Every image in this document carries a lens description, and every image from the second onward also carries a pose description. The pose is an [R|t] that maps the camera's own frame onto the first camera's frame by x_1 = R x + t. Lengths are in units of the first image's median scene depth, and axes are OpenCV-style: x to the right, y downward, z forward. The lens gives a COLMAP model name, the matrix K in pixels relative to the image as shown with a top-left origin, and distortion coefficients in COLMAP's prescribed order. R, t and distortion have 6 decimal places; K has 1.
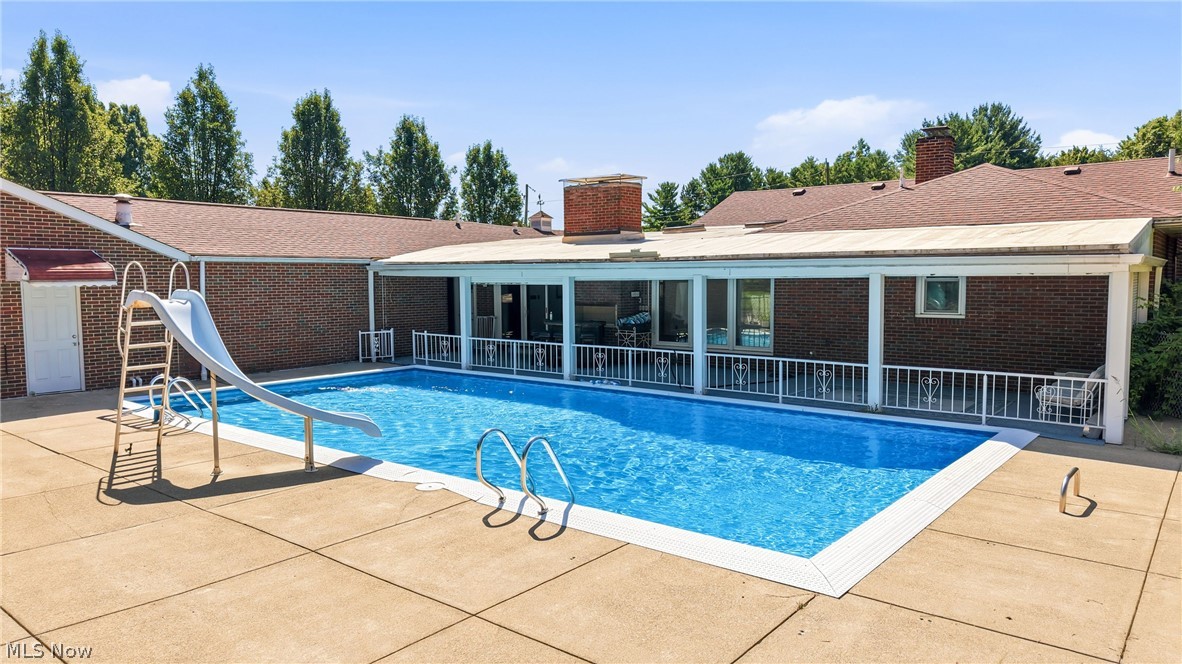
lens RADIAL K [[791.2, 0, 587.6], [0, 791.2, 340.4], [0, 0, 1]] dist [0.046086, -0.023376]
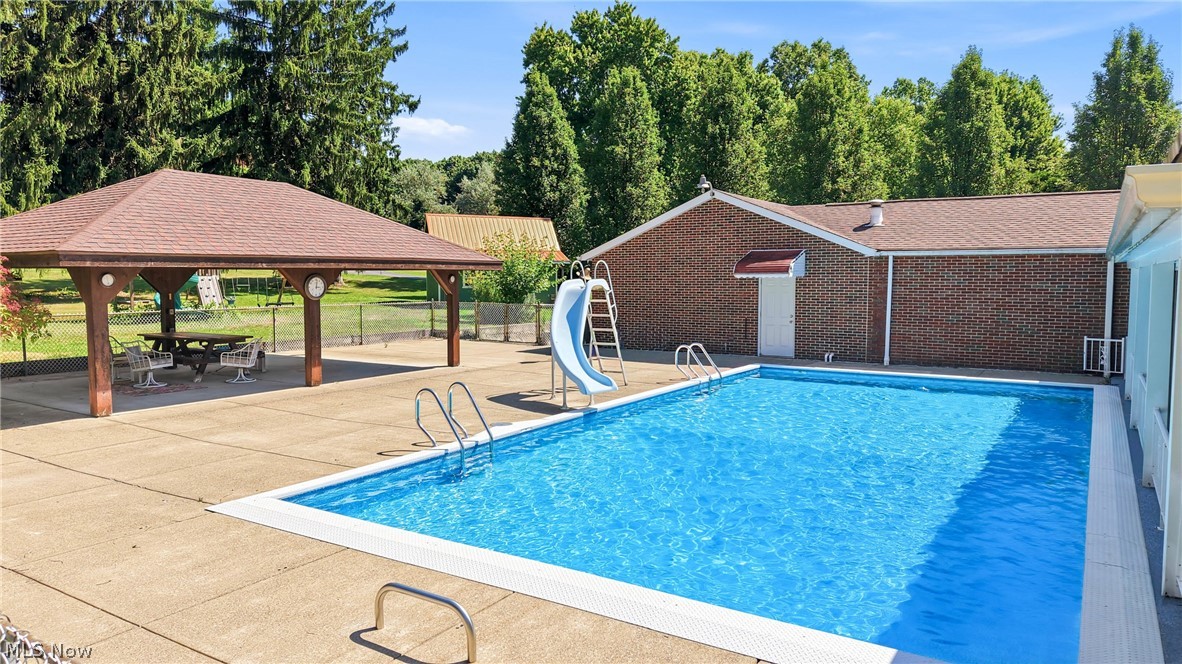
lens RADIAL K [[791.2, 0, 596.0], [0, 791.2, 326.8], [0, 0, 1]] dist [0.046086, -0.023376]
pose [[0.105324, 0.072926, -0.991760, 0.519849], [-0.080266, 0.994677, 0.064616, -0.037973], [0.991193, 0.072799, 0.110617, 0.453549]]
